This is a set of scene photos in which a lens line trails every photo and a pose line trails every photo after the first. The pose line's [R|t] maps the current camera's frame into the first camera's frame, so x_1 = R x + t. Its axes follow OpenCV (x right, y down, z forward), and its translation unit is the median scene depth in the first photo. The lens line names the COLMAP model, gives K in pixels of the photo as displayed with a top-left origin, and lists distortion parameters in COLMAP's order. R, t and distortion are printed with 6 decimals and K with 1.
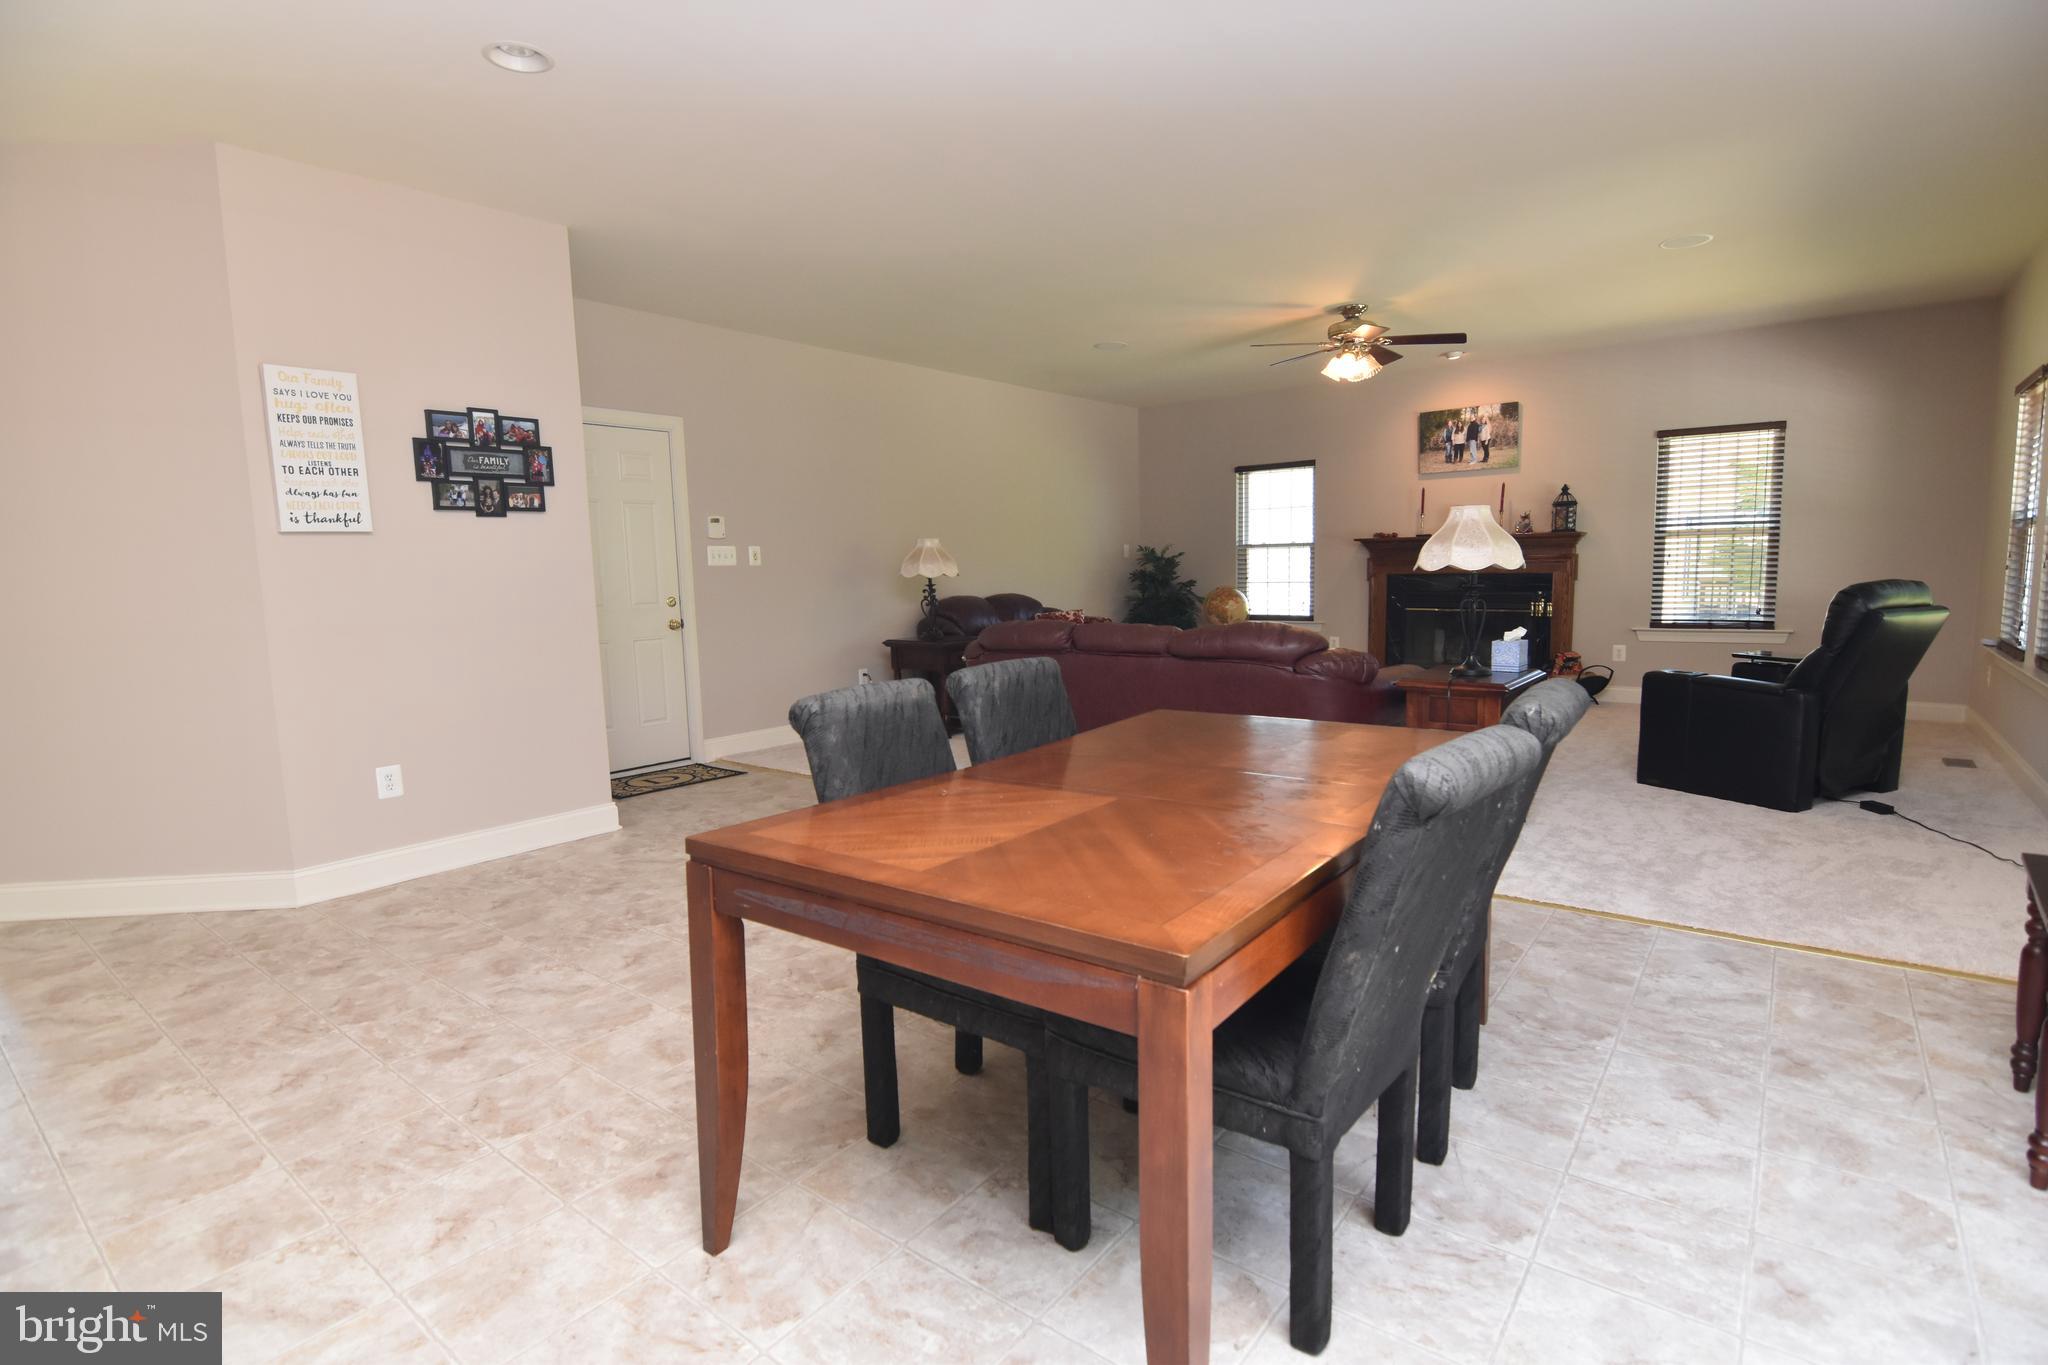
lens RADIAL K [[999.5, 0, 1024.2], [0, 999.5, 685.5], [0, 0, 1]] dist [-0.018081, -0.001223]
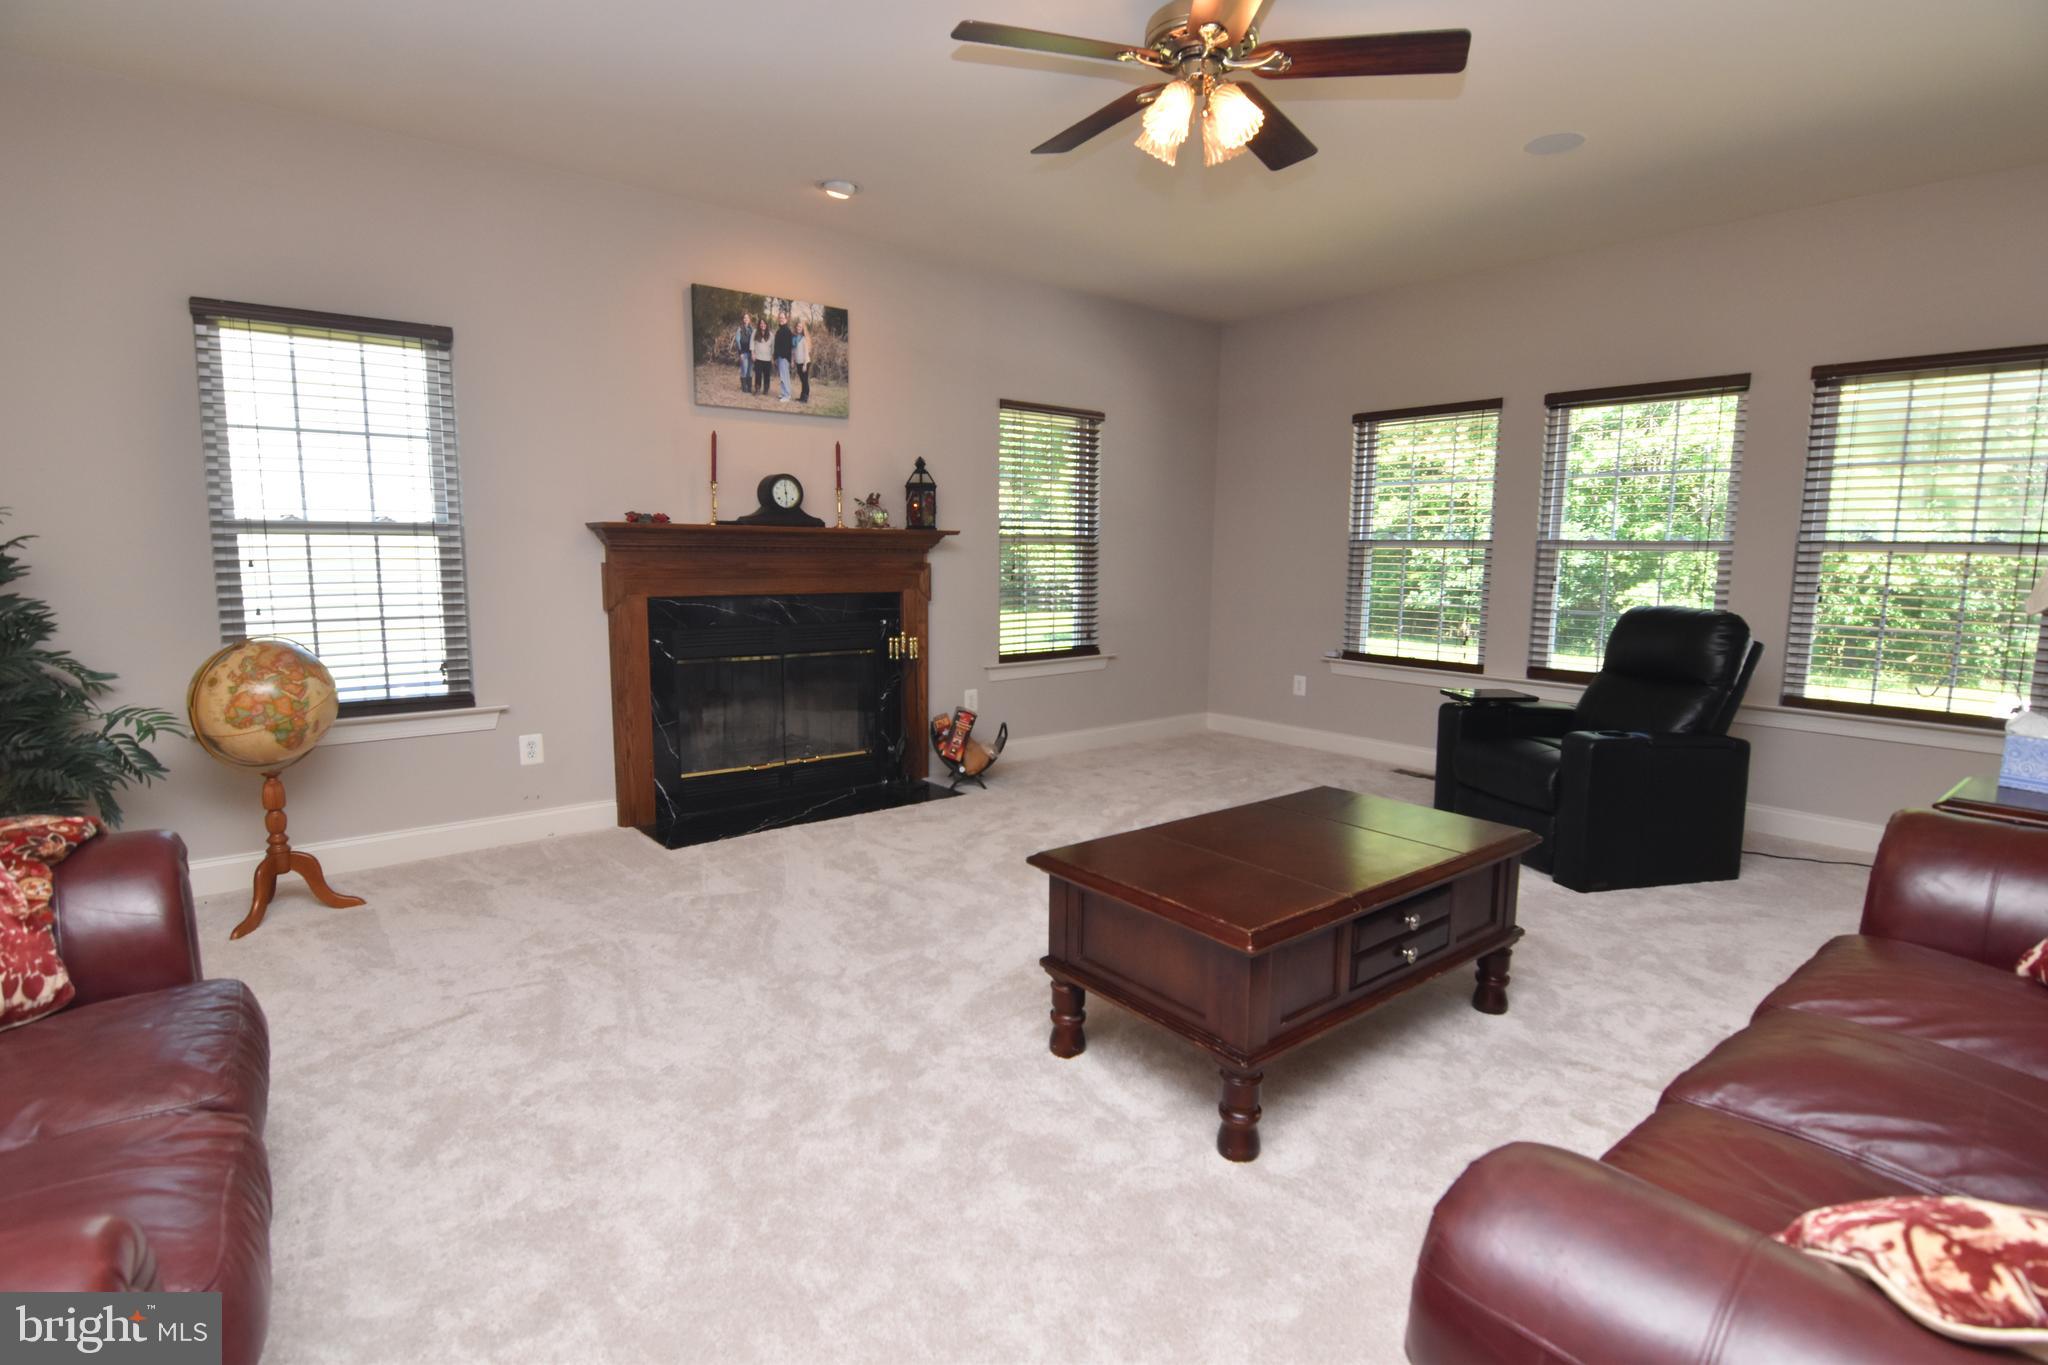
lens RADIAL K [[999.5, 0, 1024.2], [0, 999.5, 685.5], [0, 0, 1]] dist [-0.018081, -0.001223]
pose [[0.201010, -0.101704, 0.974295, -0.094118], [0.108661, 0.990773, 0.081006, -0.093889], [-0.973544, 0.089585, 0.210207, 0.768707]]
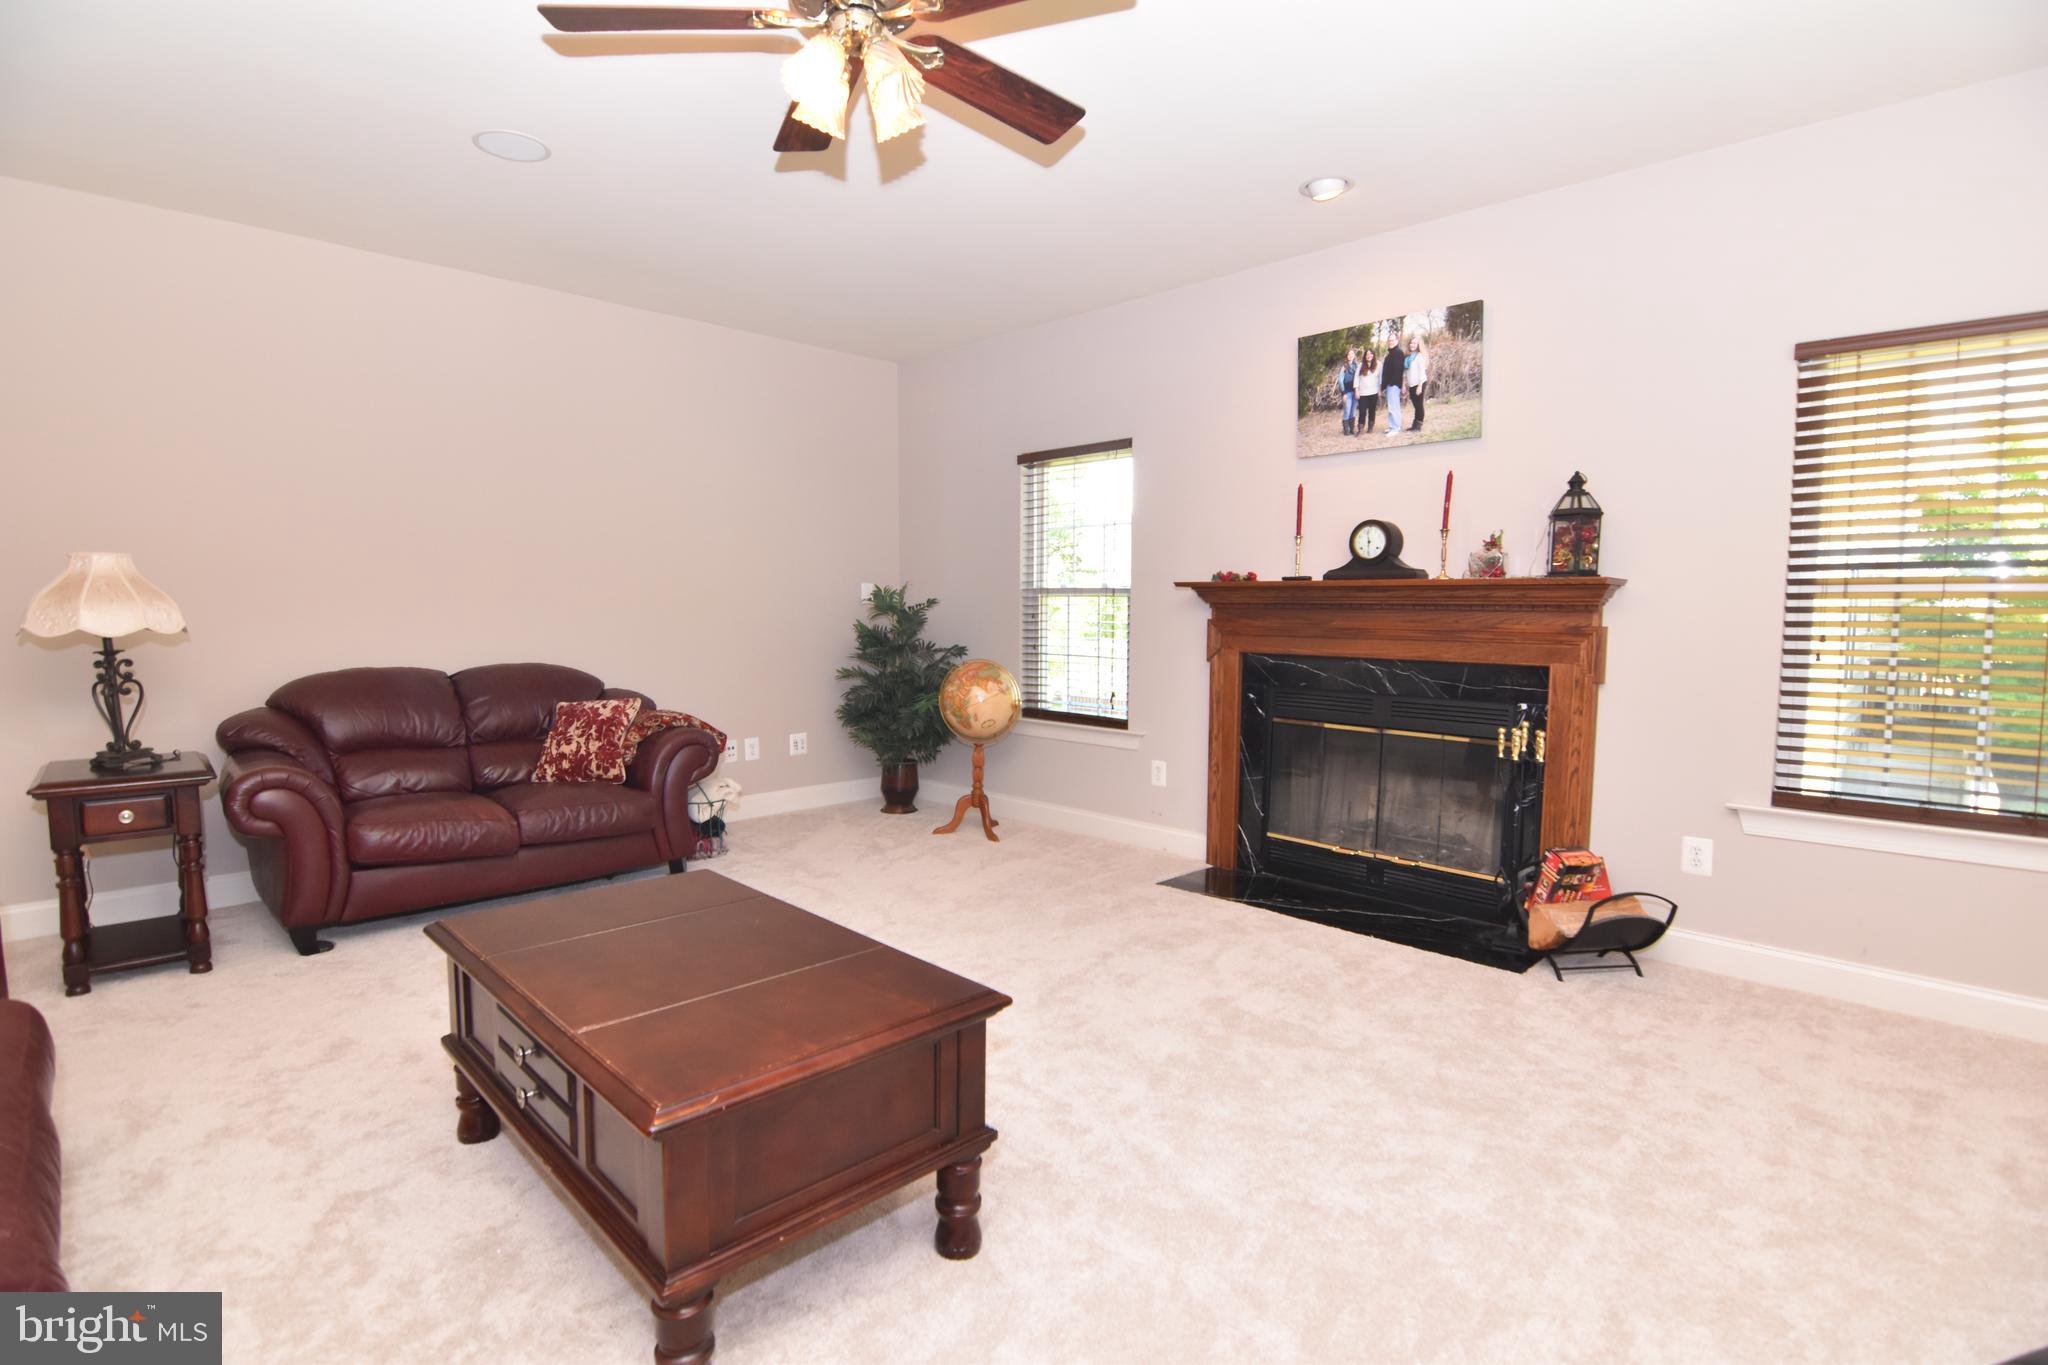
lens RADIAL K [[999.5, 0, 1024.2], [0, 999.5, 685.5], [0, 0, 1]] dist [-0.018081, -0.001223]
pose [[0.993690, 0.038559, -0.105322, 0.330257], [-0.042996, 0.998267, -0.040185, -0.073170], [0.103590, 0.044460, 0.993626, 0.505719]]
